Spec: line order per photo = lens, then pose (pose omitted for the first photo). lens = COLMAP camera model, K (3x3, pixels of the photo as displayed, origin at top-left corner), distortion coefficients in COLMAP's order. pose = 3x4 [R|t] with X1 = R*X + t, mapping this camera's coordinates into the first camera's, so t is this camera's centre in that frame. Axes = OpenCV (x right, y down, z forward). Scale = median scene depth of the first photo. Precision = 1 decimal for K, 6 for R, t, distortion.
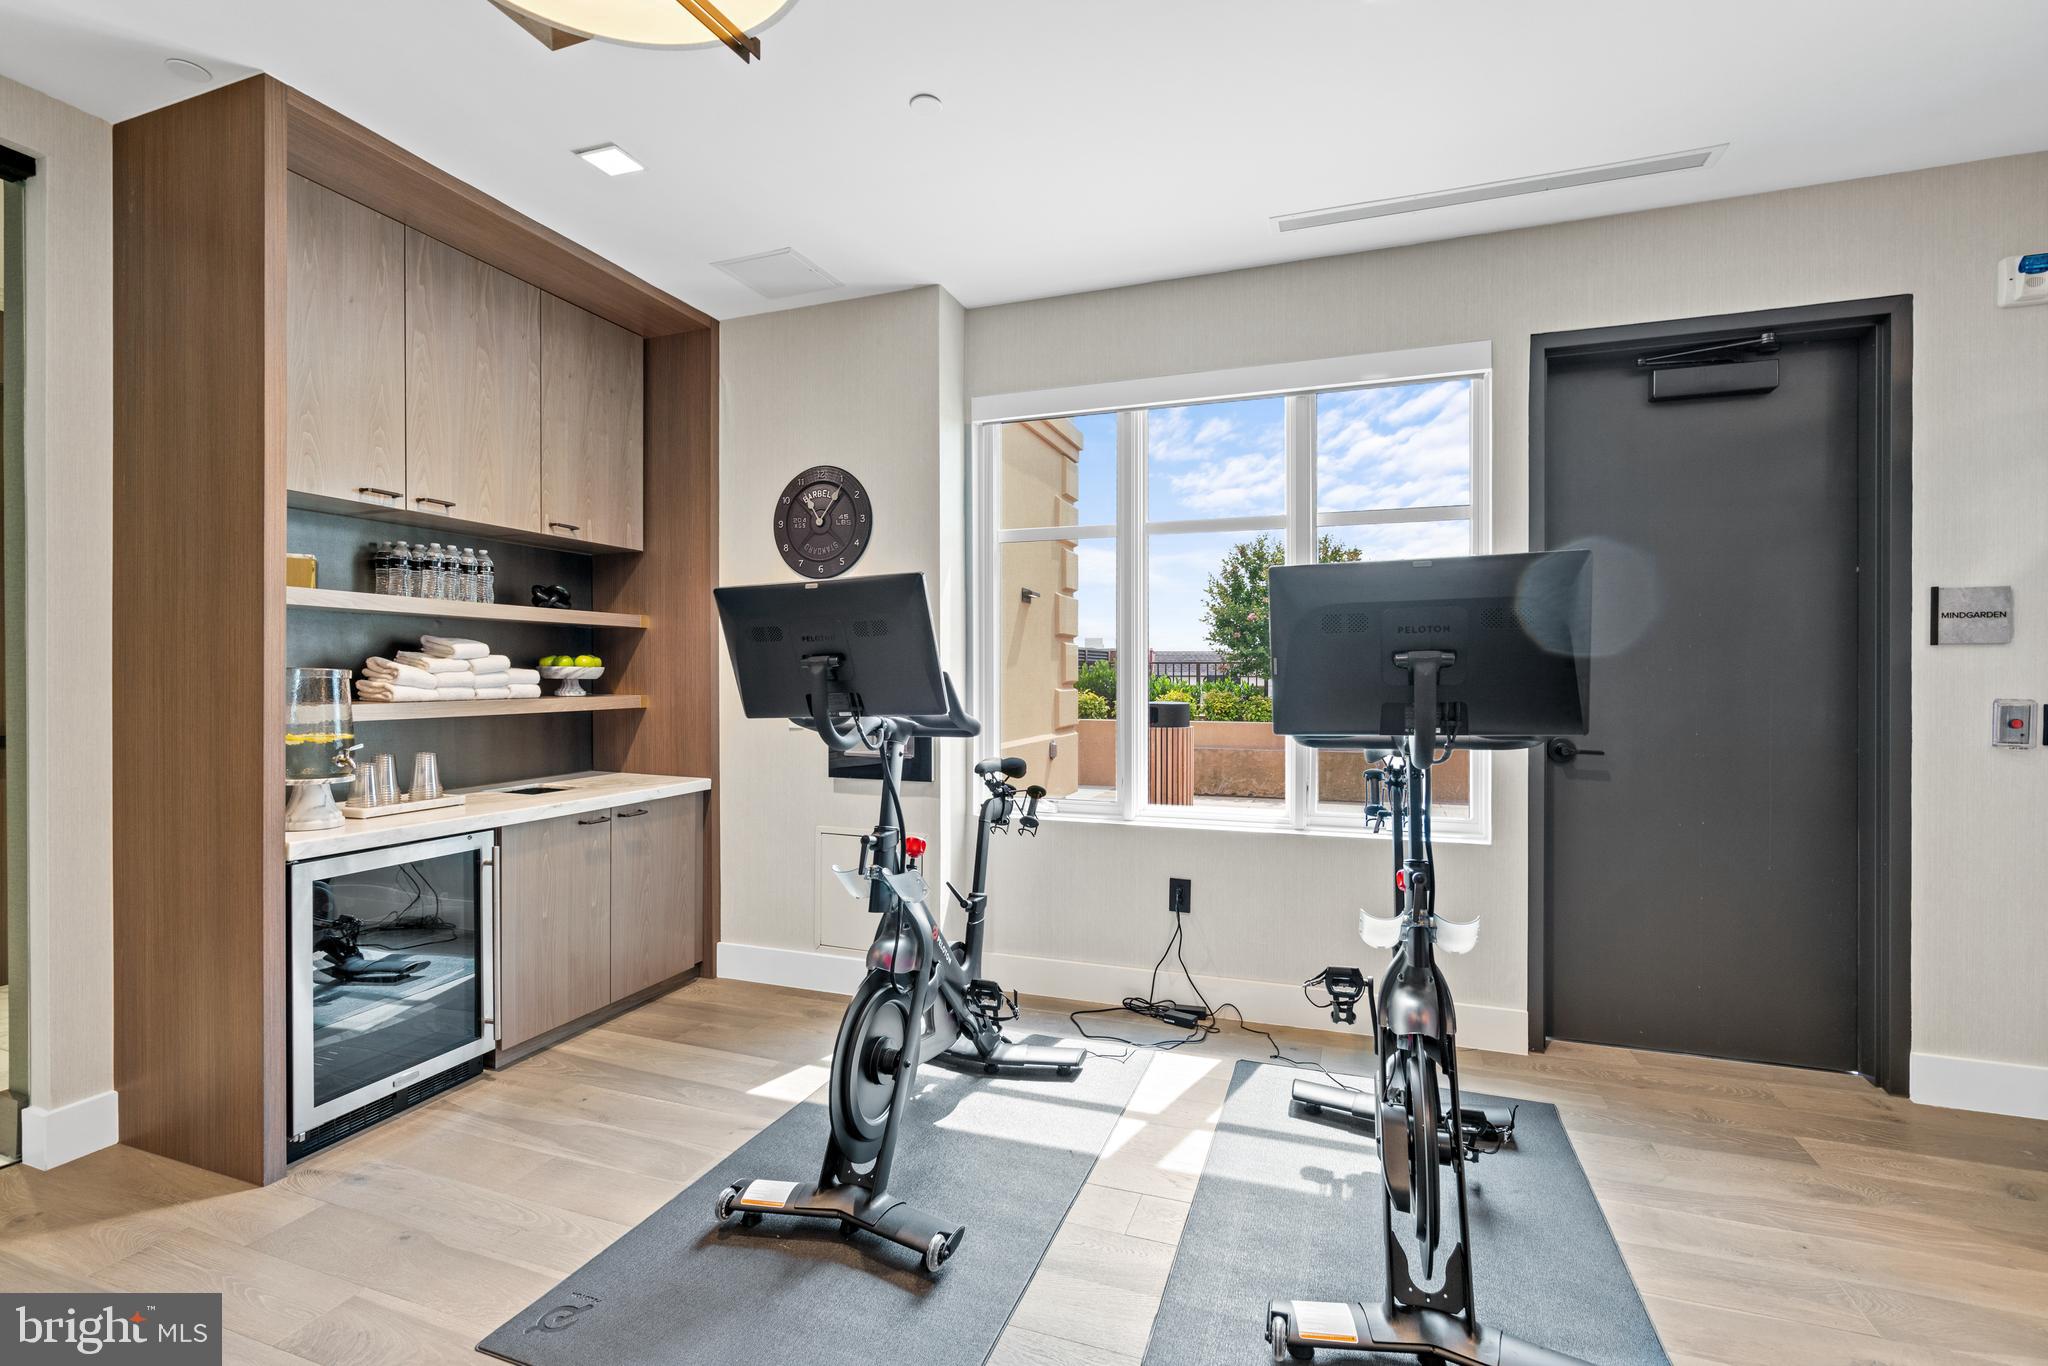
lens RADIAL K [[927.4, 0, 1018.6], [0, 927.4, 680.0], [0, 0, 1]] dist [-0.000304, -0.000044]
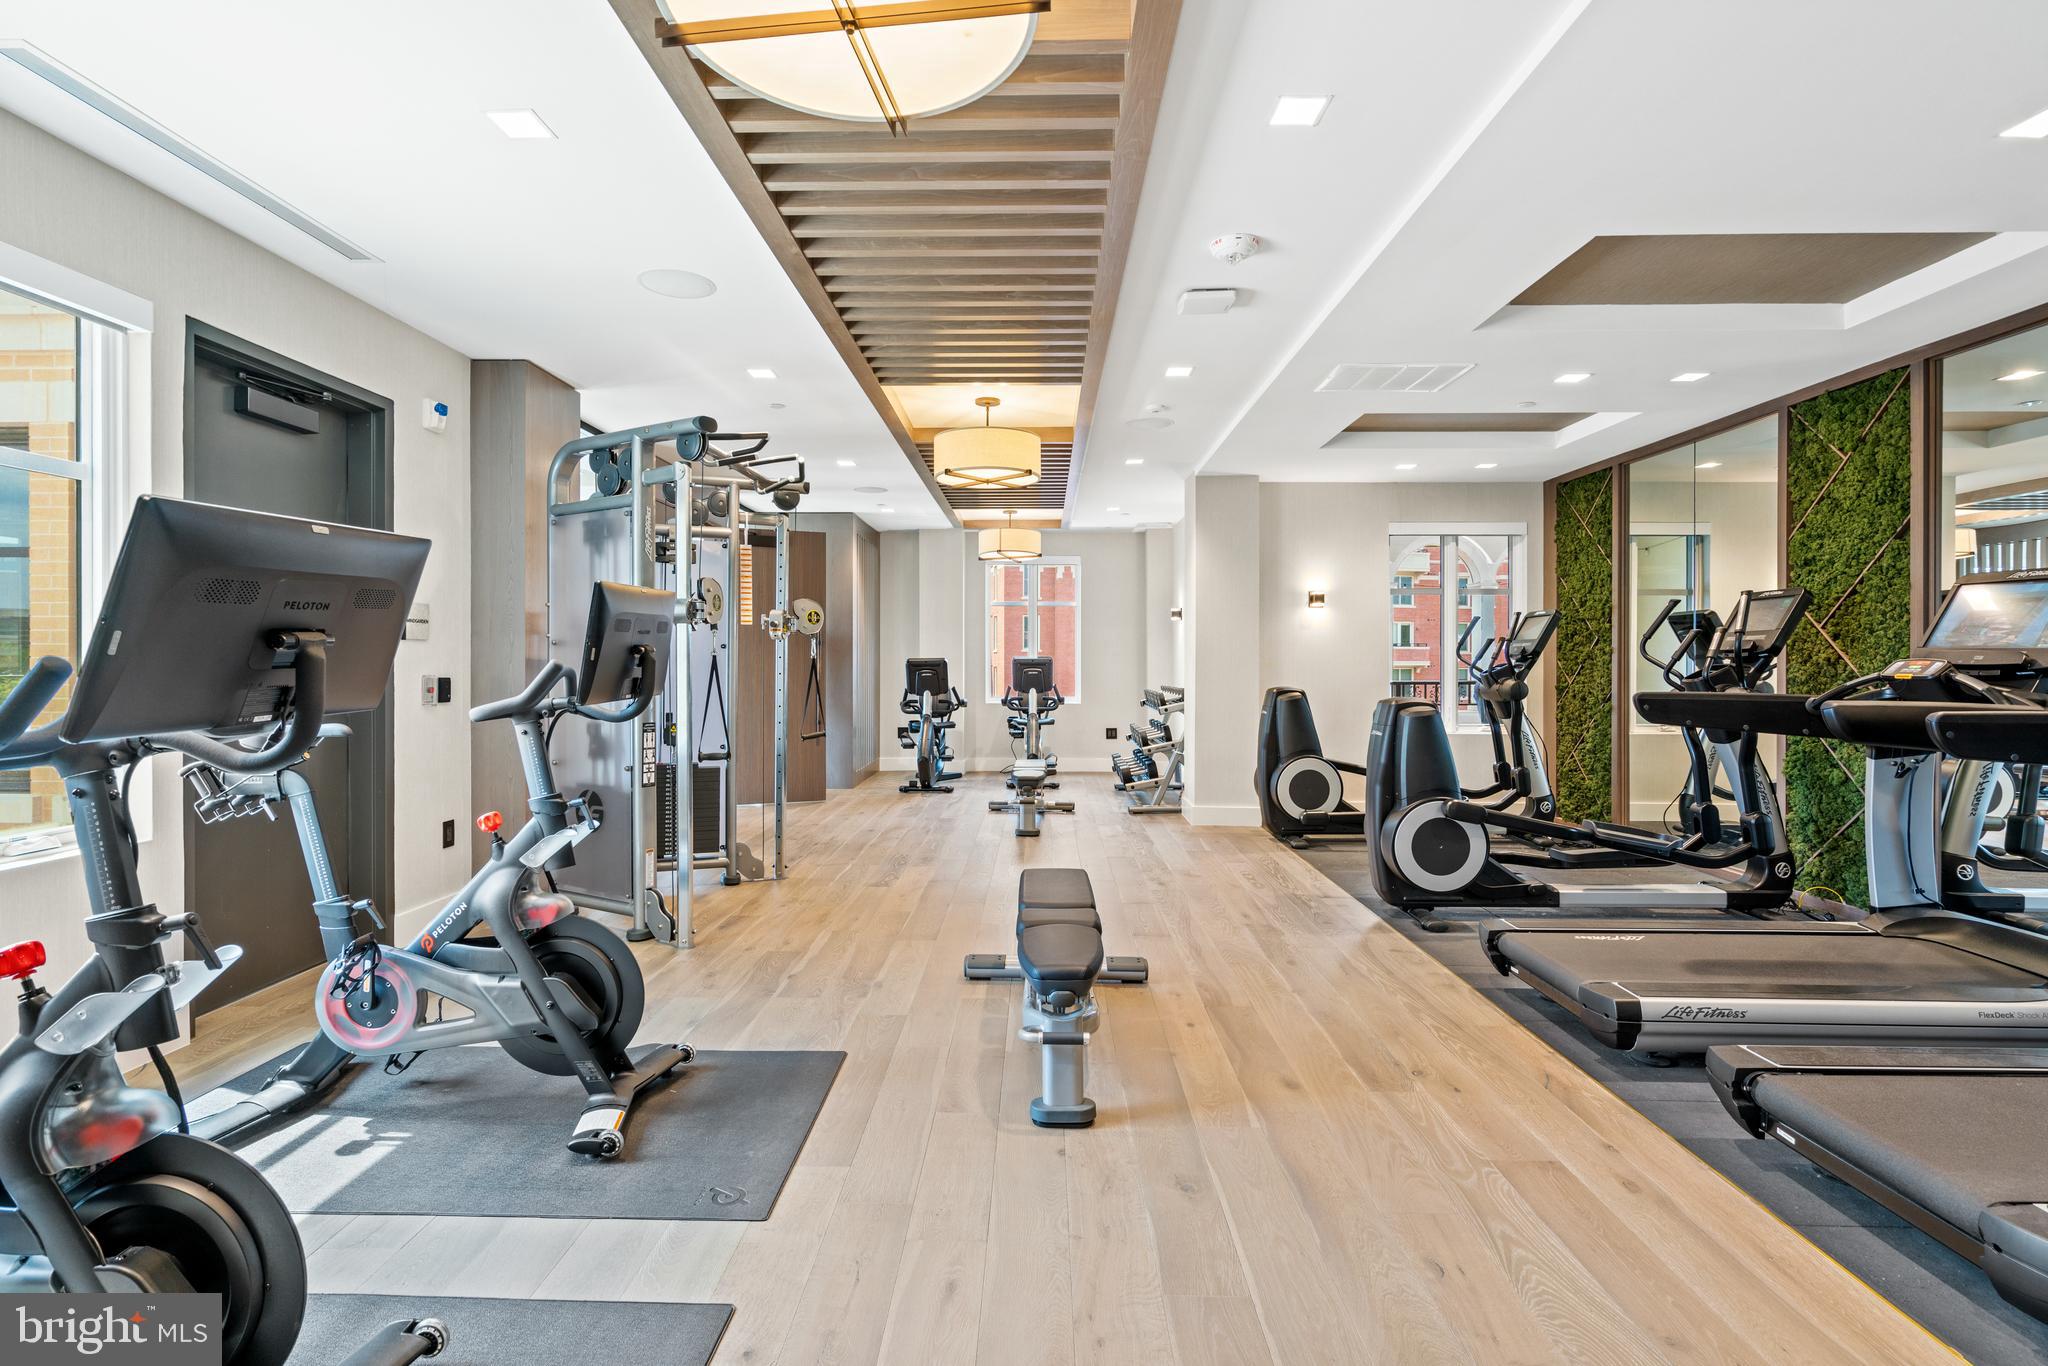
lens RADIAL K [[927.4, 0, 1018.6], [0, 927.4, 680.0], [0, 0, 1]] dist [-0.000304, -0.000044]
pose [[-0.328313, -0.021269, 0.944330, -0.648457], [0.003953, 0.999707, 0.023890, -0.004309], [-0.944561, 0.011576, -0.328132, 0.470730]]
